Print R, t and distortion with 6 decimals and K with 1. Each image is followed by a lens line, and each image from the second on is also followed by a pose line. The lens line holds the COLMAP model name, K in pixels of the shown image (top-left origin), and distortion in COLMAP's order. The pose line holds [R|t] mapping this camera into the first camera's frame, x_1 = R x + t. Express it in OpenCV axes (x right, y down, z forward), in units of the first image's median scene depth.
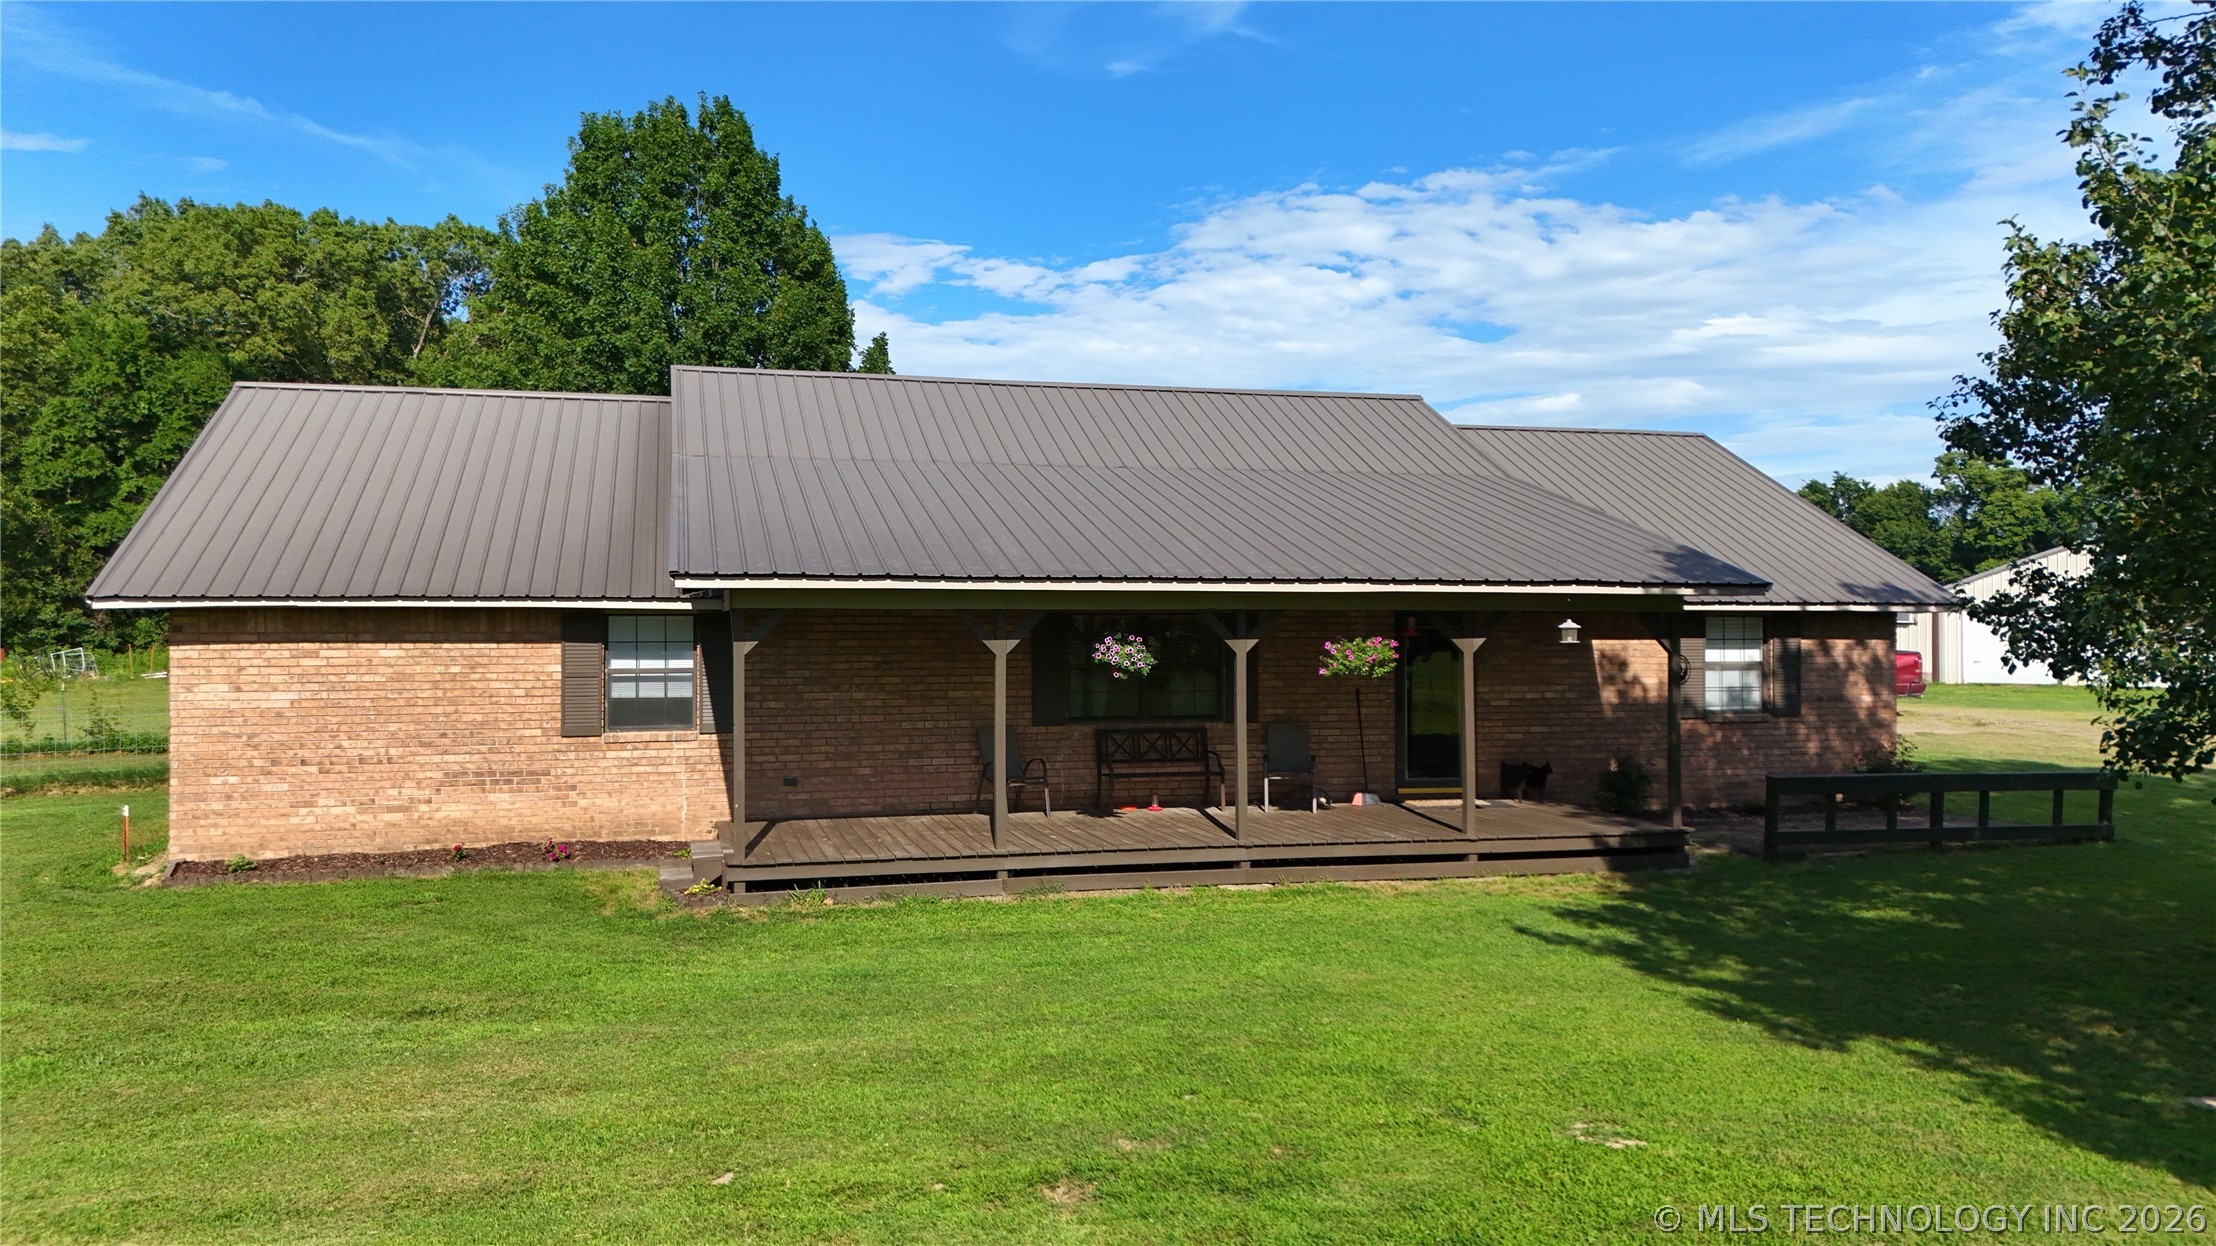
lens RADIAL K [[1634.2, 0, 1118.5], [0, 1634.2, 621.6], [0, 0, 1]] dist [0.033598, -0.035363]
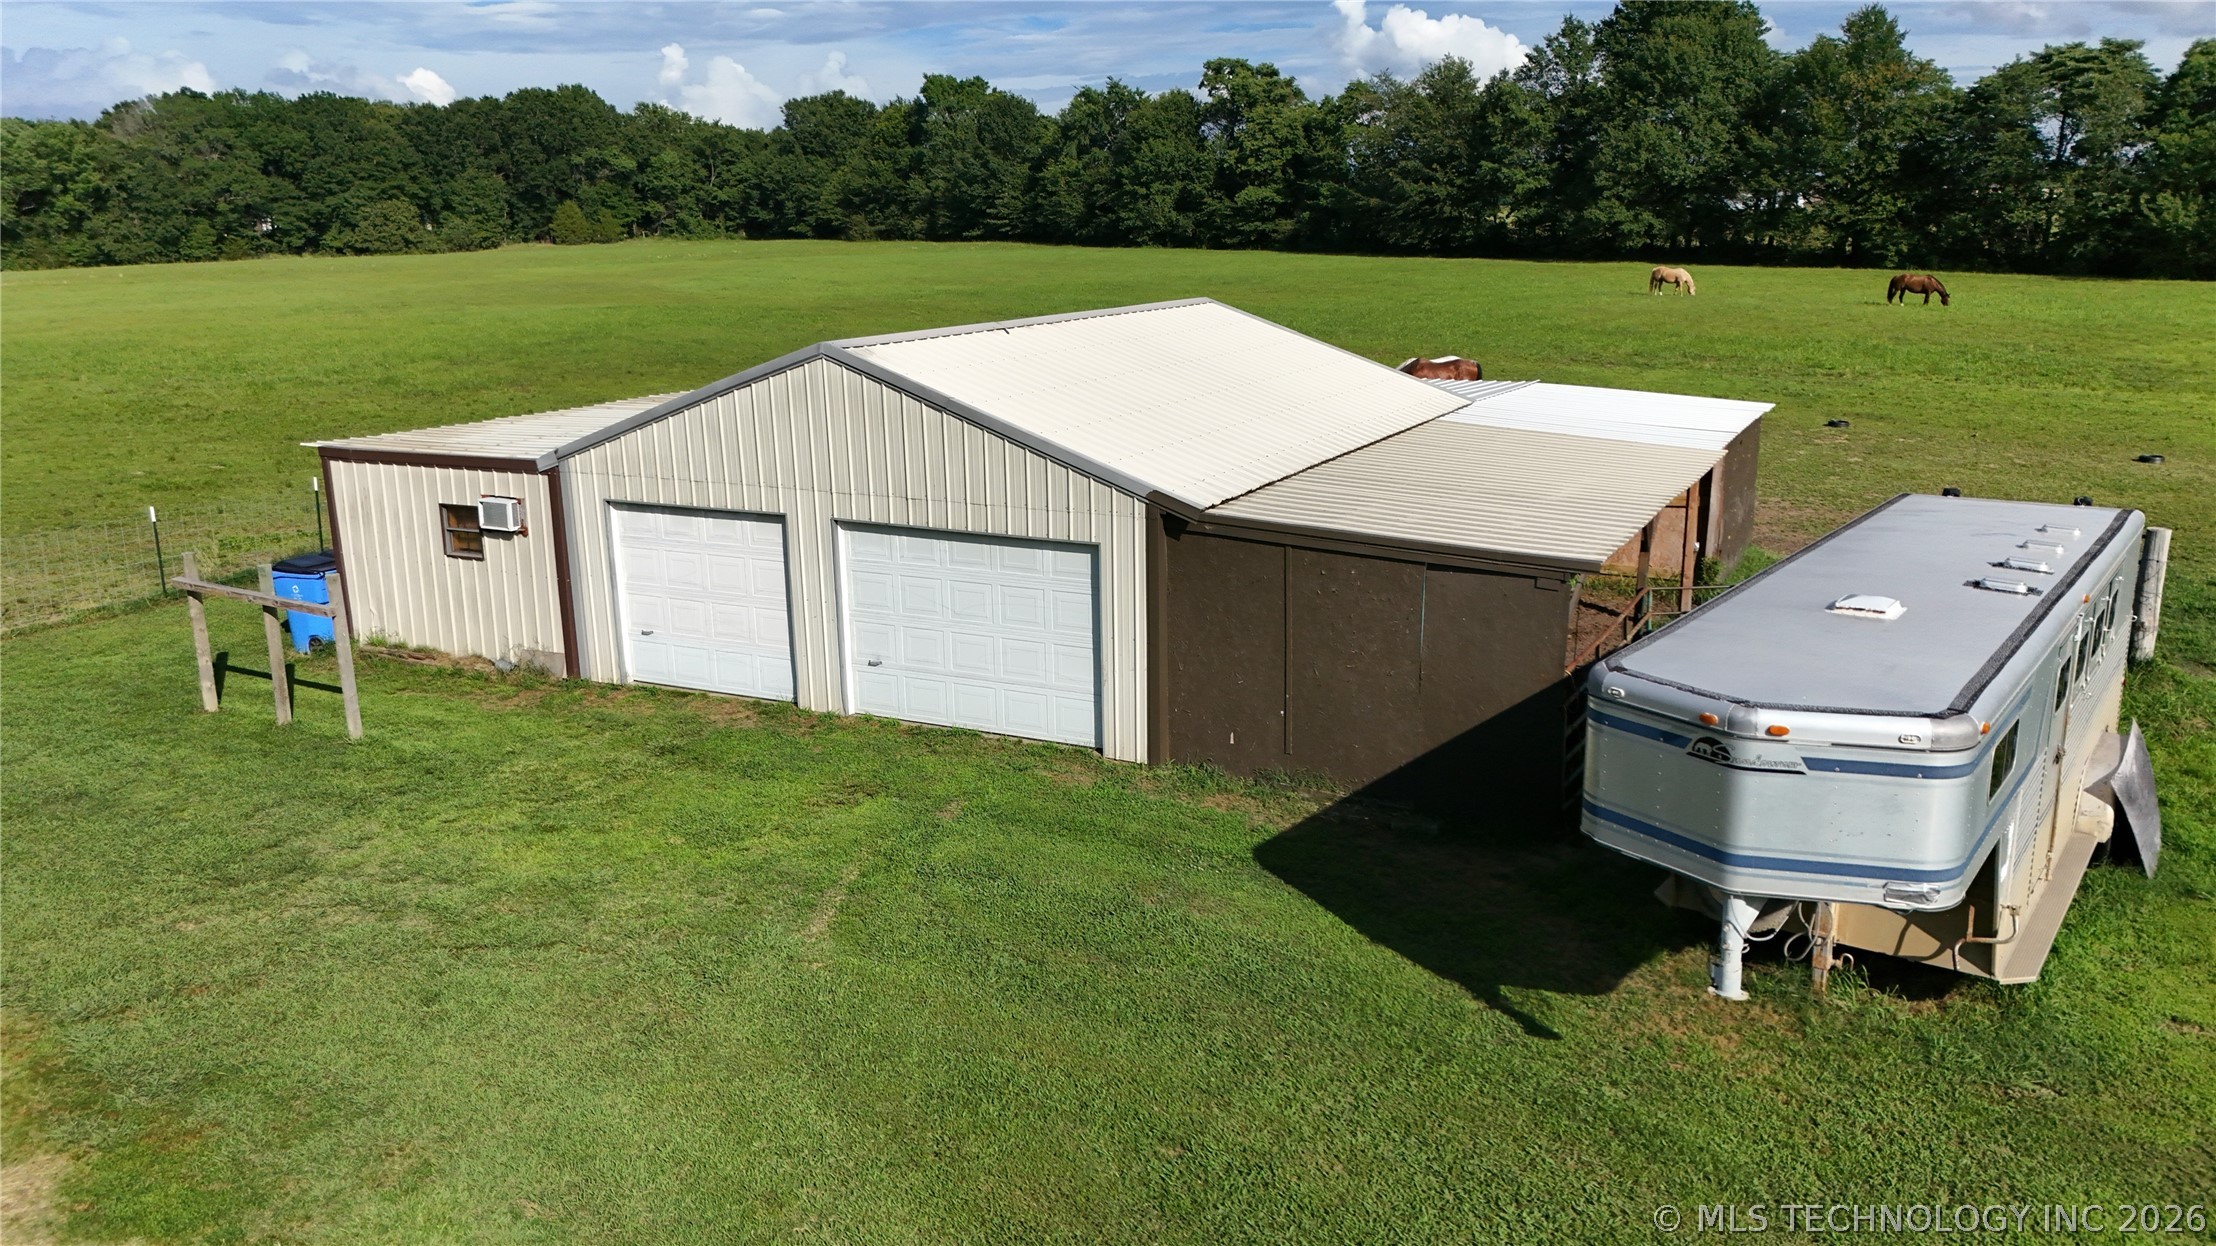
lens RADIAL K [[1634.2, 0, 1118.5], [0, 1634.2, 621.6], [0, 0, 1]] dist [0.033598, -0.035363]
pose [[0.935872, -0.093829, 0.339618, 1.371182], [0.011340, 0.971412, 0.237131, -0.196484], [-0.352158, -0.218073, 0.910181, 1.643589]]
